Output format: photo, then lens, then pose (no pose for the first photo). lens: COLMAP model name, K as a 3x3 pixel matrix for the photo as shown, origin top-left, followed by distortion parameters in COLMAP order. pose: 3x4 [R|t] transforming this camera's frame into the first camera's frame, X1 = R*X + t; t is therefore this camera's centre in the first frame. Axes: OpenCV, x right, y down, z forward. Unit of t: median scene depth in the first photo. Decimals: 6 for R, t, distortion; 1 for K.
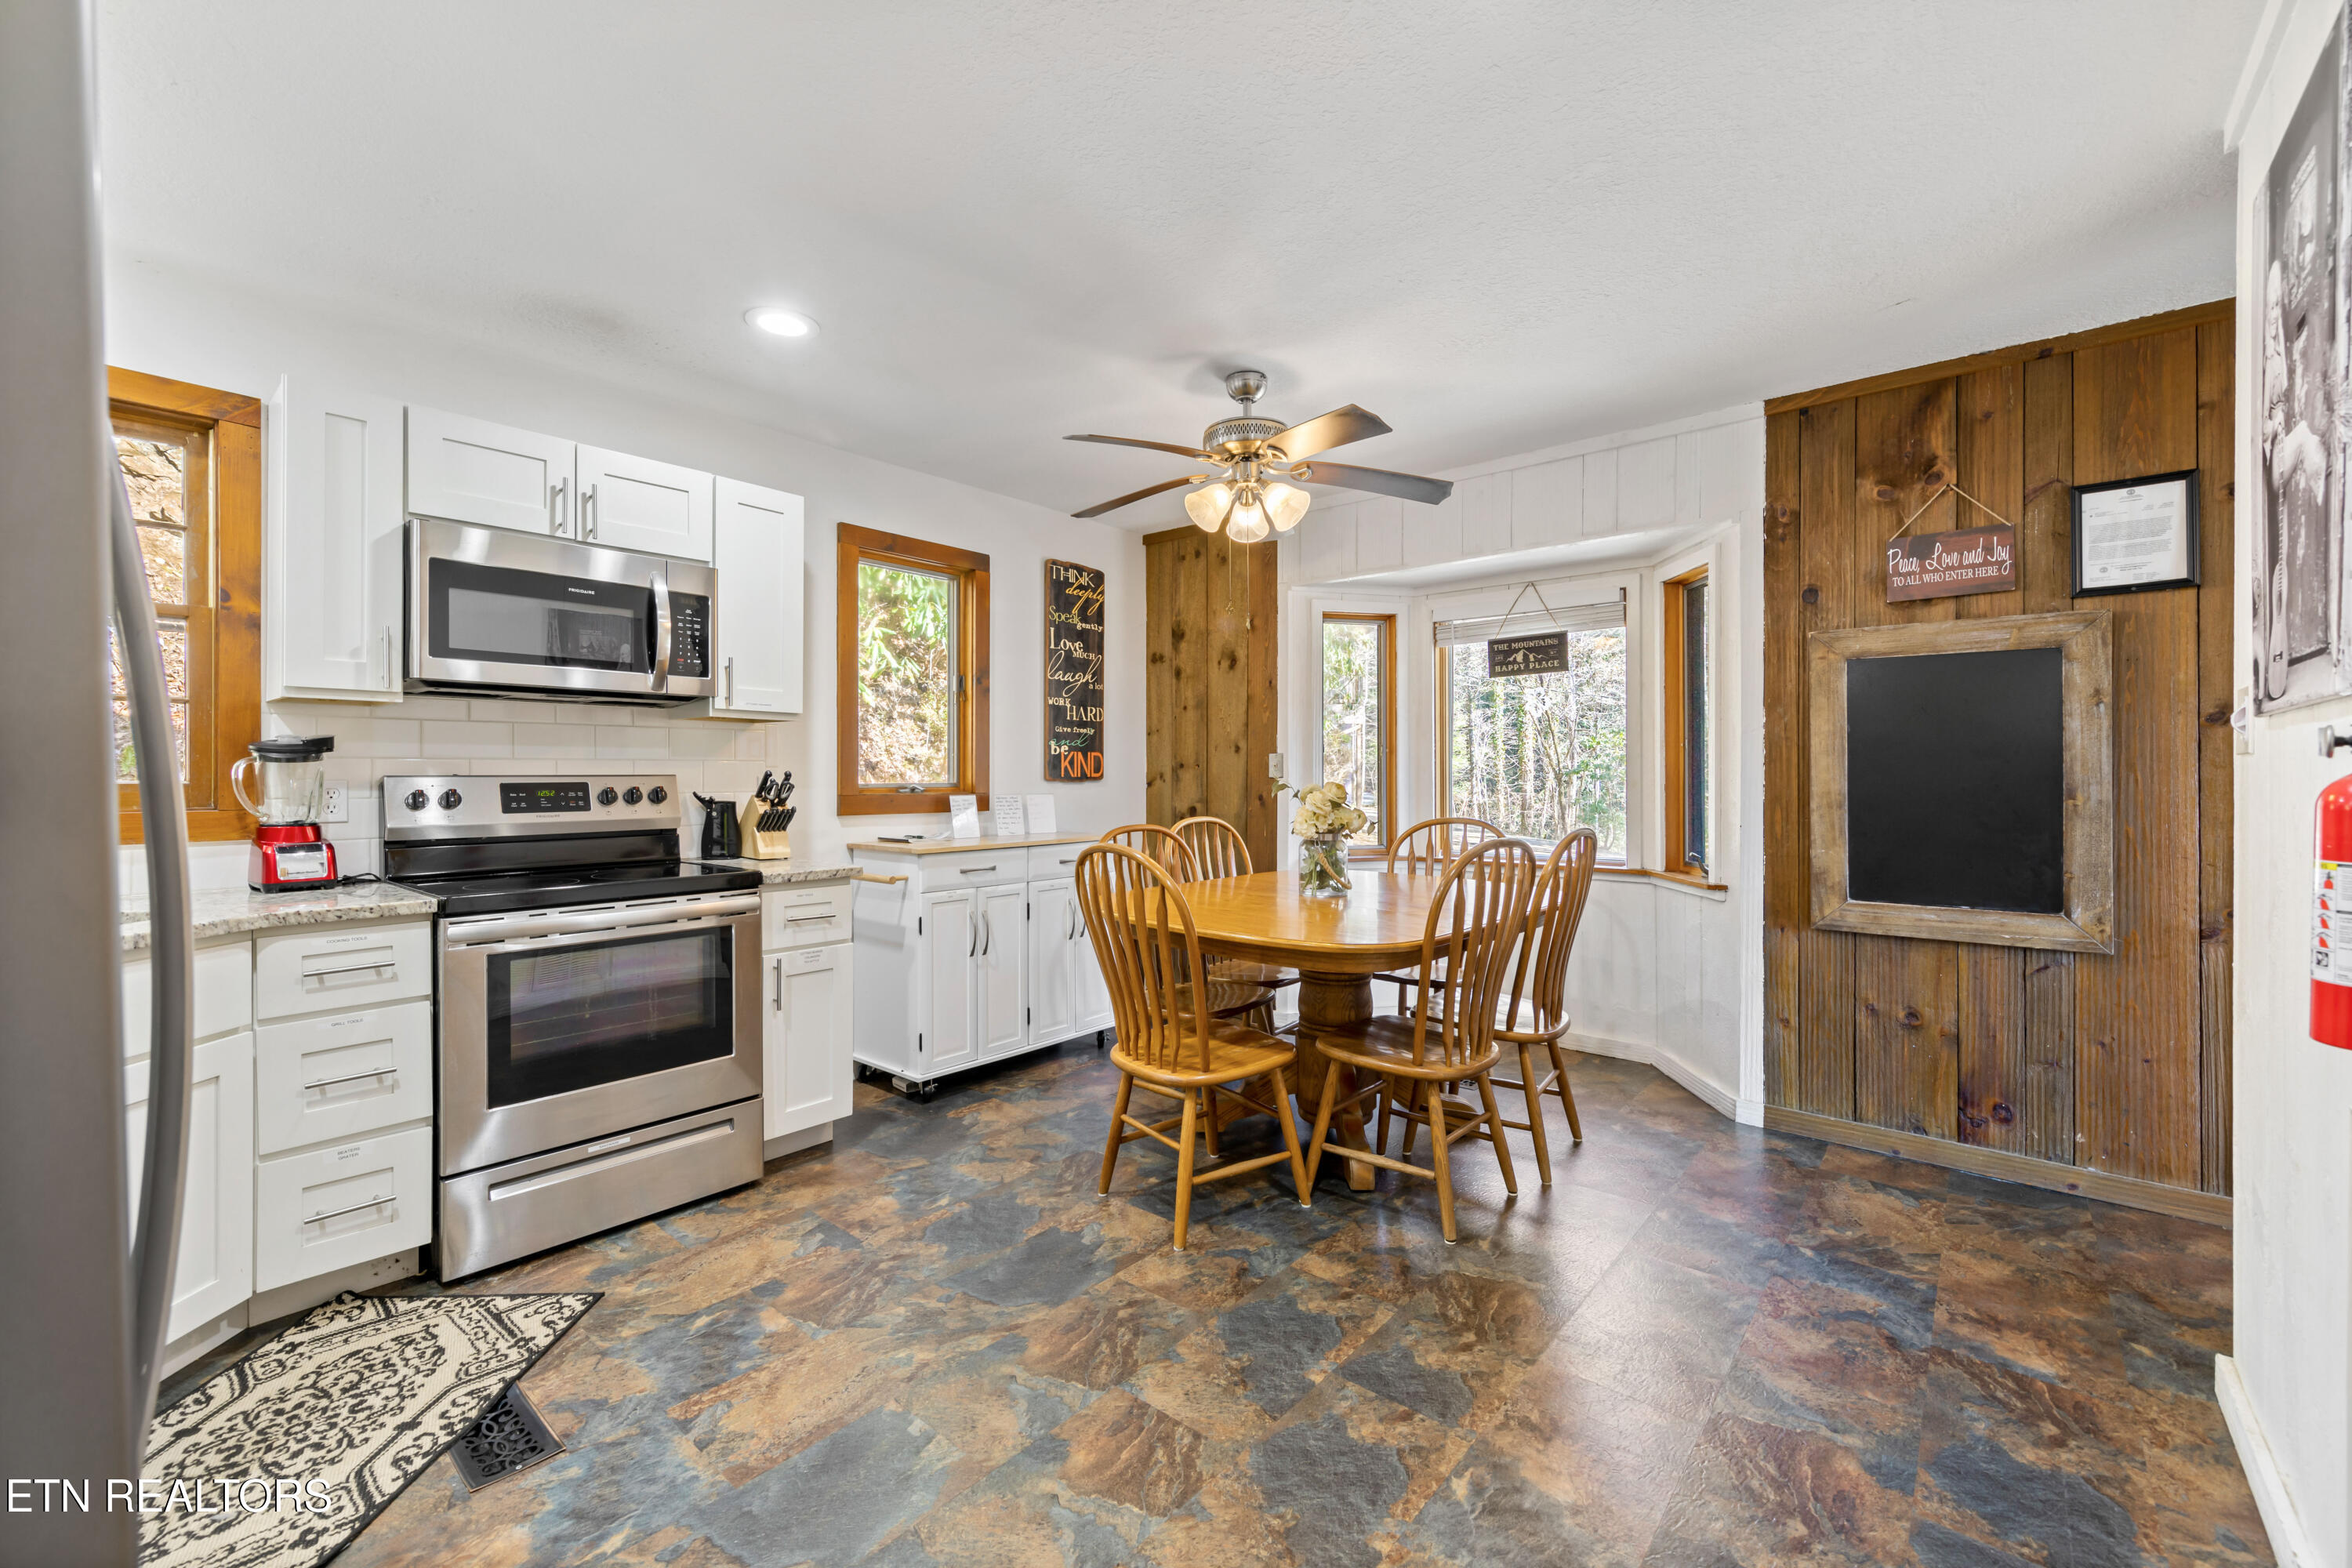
lens RADIAL K [[965.4, 0, 1163.4], [0, 965.4, 771.7], [0, 0, 1]] dist [0.004108, 0.000120]
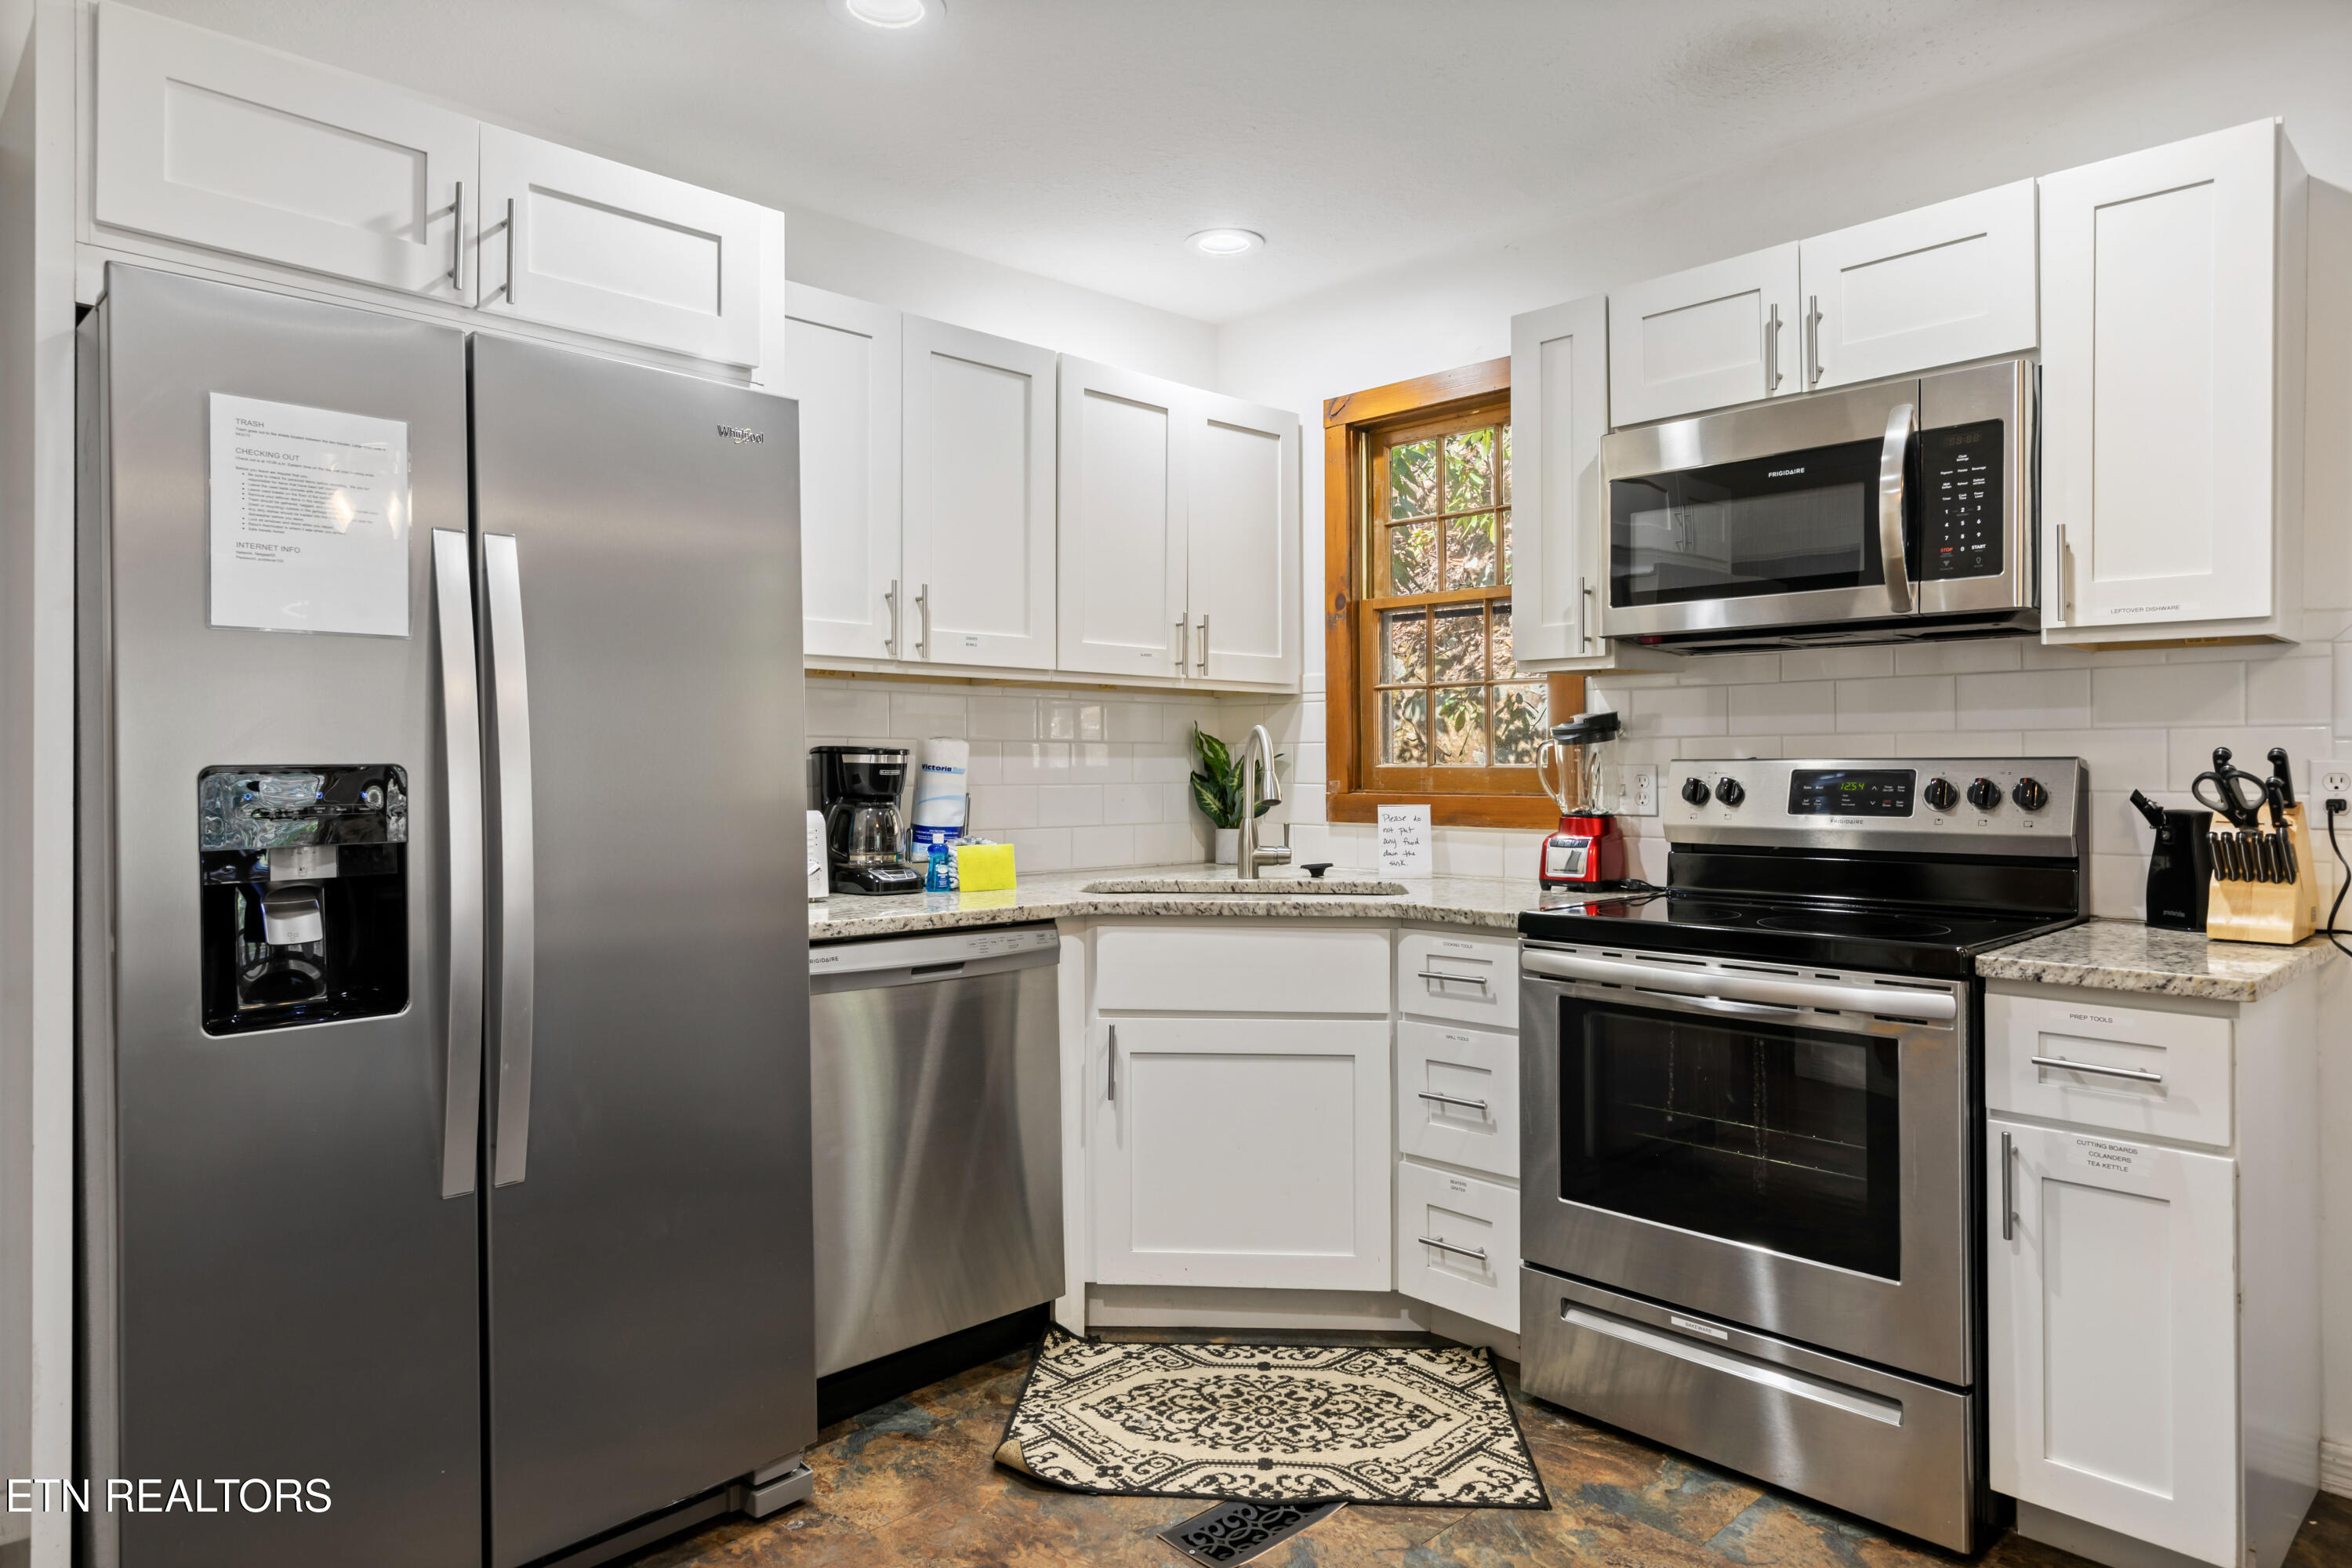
lens RADIAL K [[1420.9, 0, 1167.0], [0, 1420.9, 763.7], [0, 0, 1]] dist [0.007610, 0.000592]
pose [[-0.094226, 0.005291, -0.995537, 0.371280], [0.008036, 0.999957, 0.004554, -0.000916], [0.995518, -0.007571, -0.094264, 0.665551]]
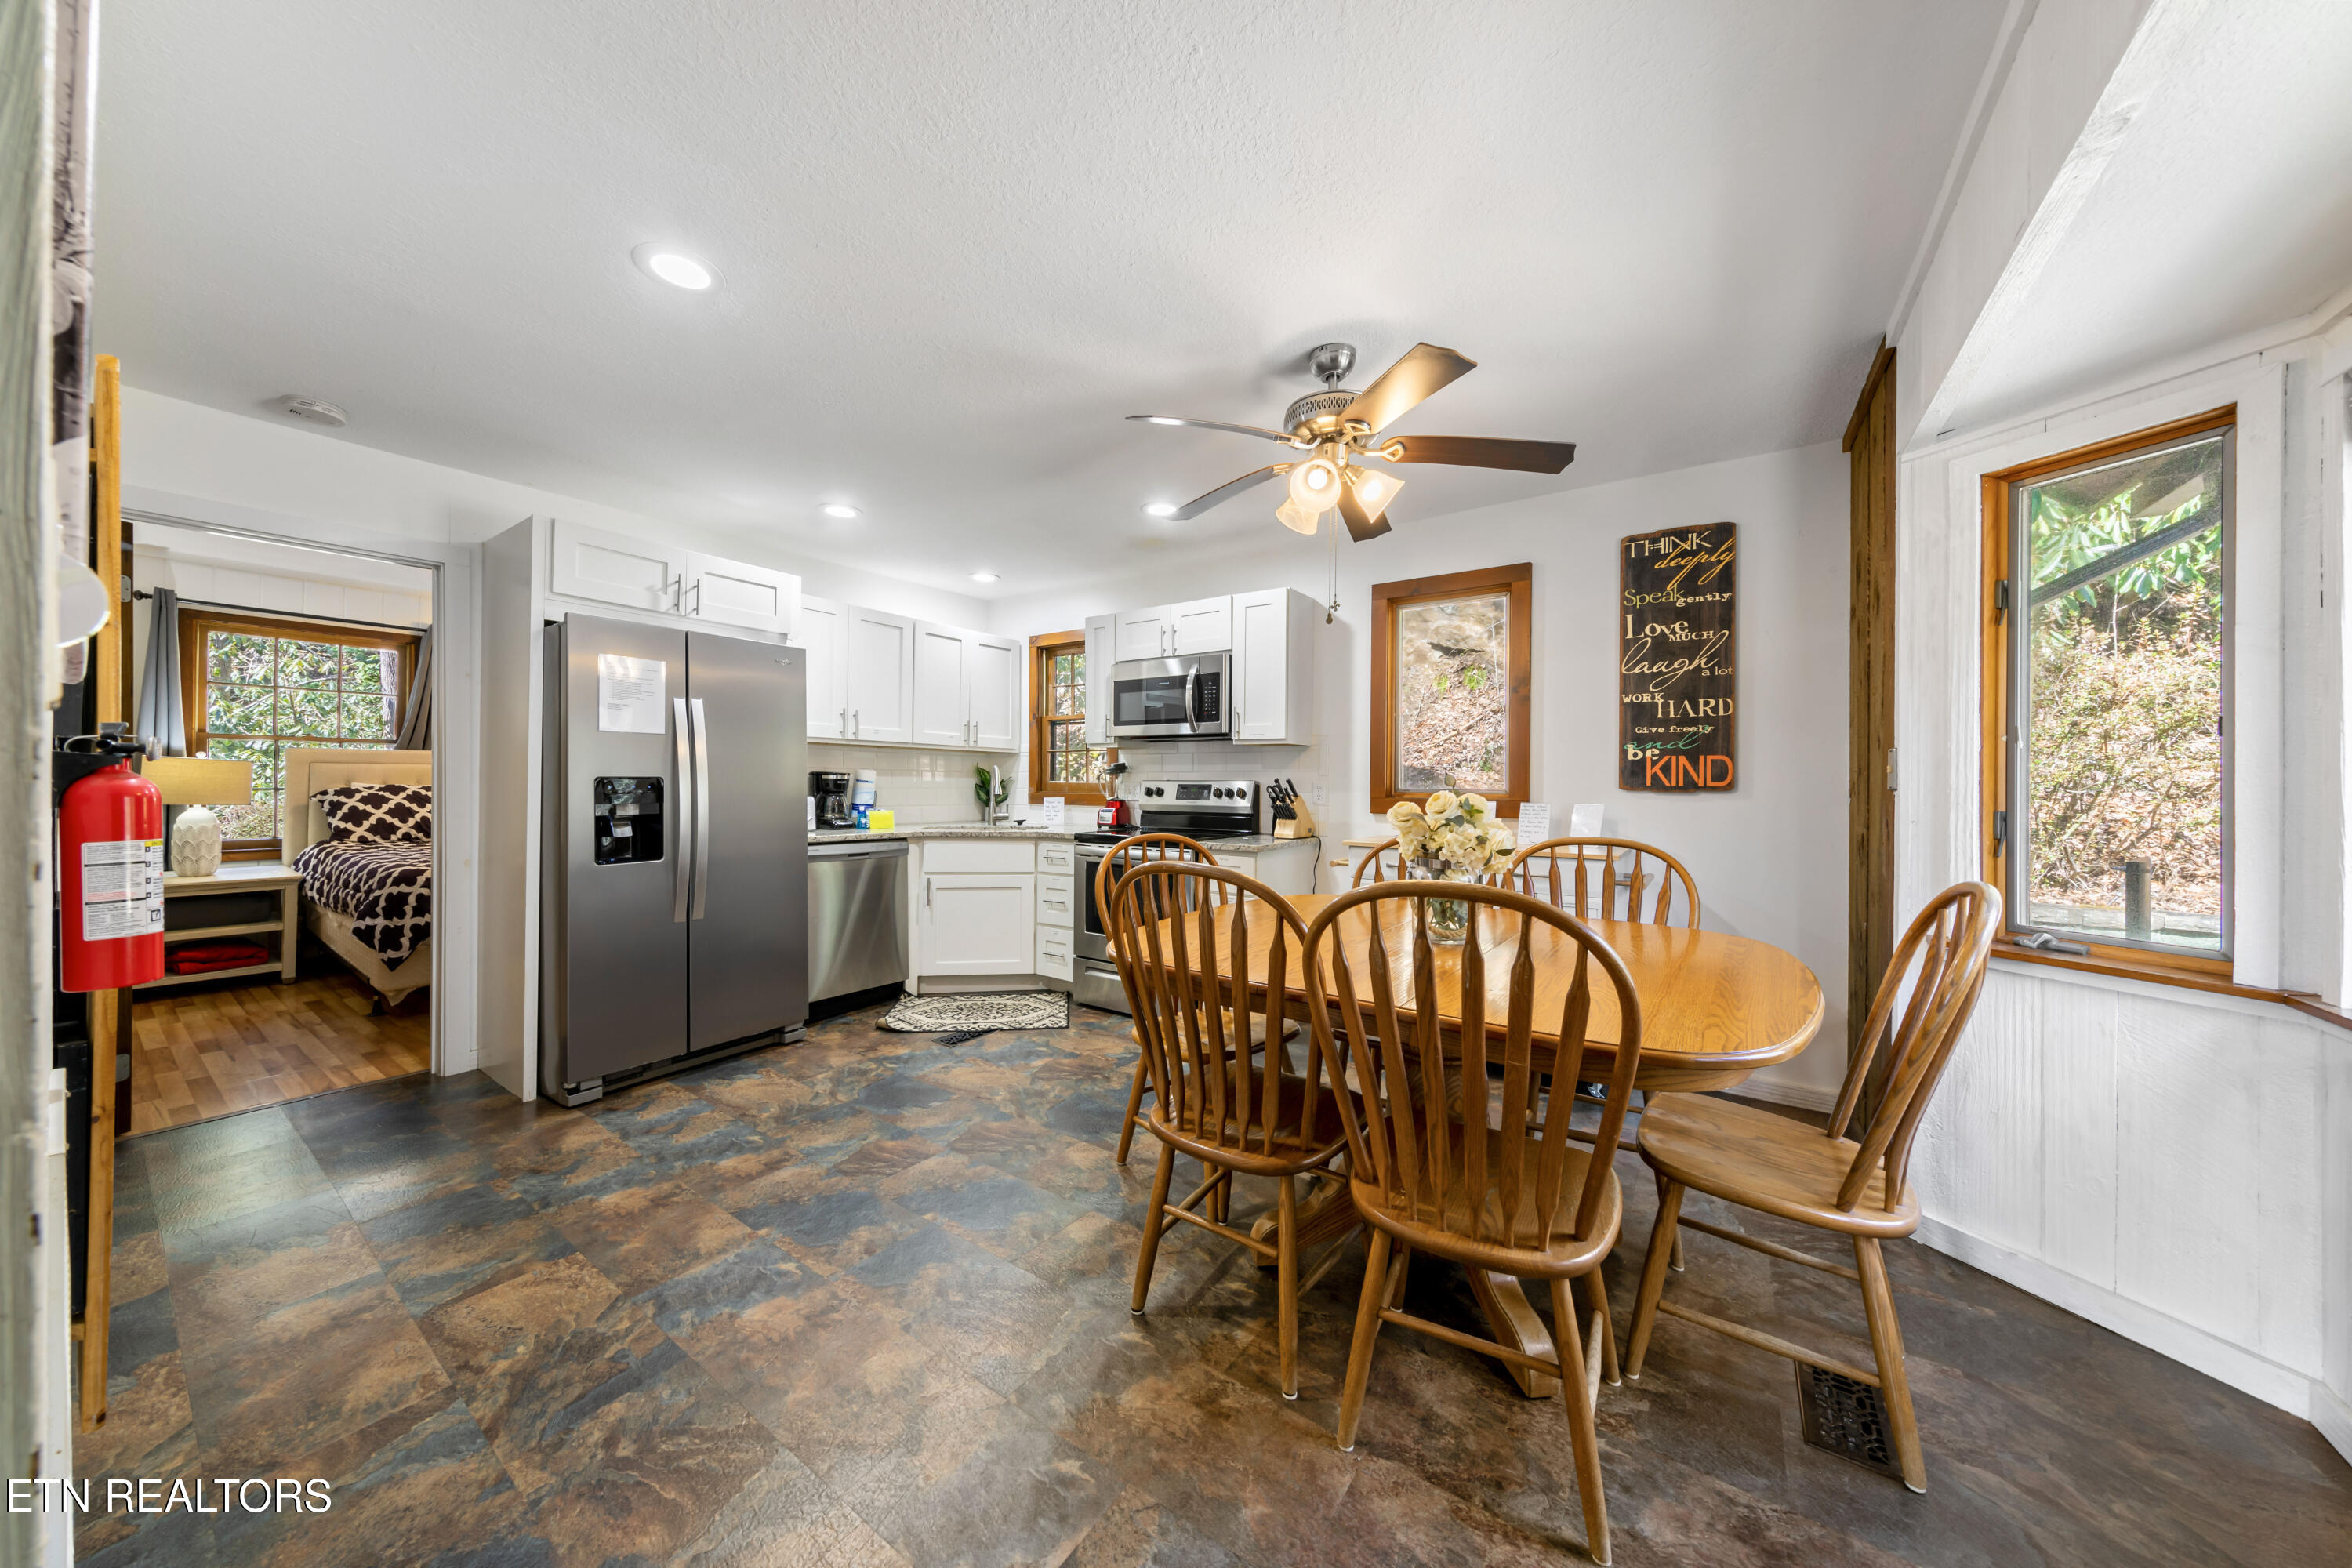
lens RADIAL K [[771.6, 0, 1169.0], [0, 771.6, 780.2], [0, 0, 1]] dist [0.002360, -0.000028]
pose [[0.094189, 0.002020, -0.995552, 0.886141], [-0.002760, 0.999995, 0.001768, 0.000766], [0.995550, 0.002581, 0.094194, 0.851085]]
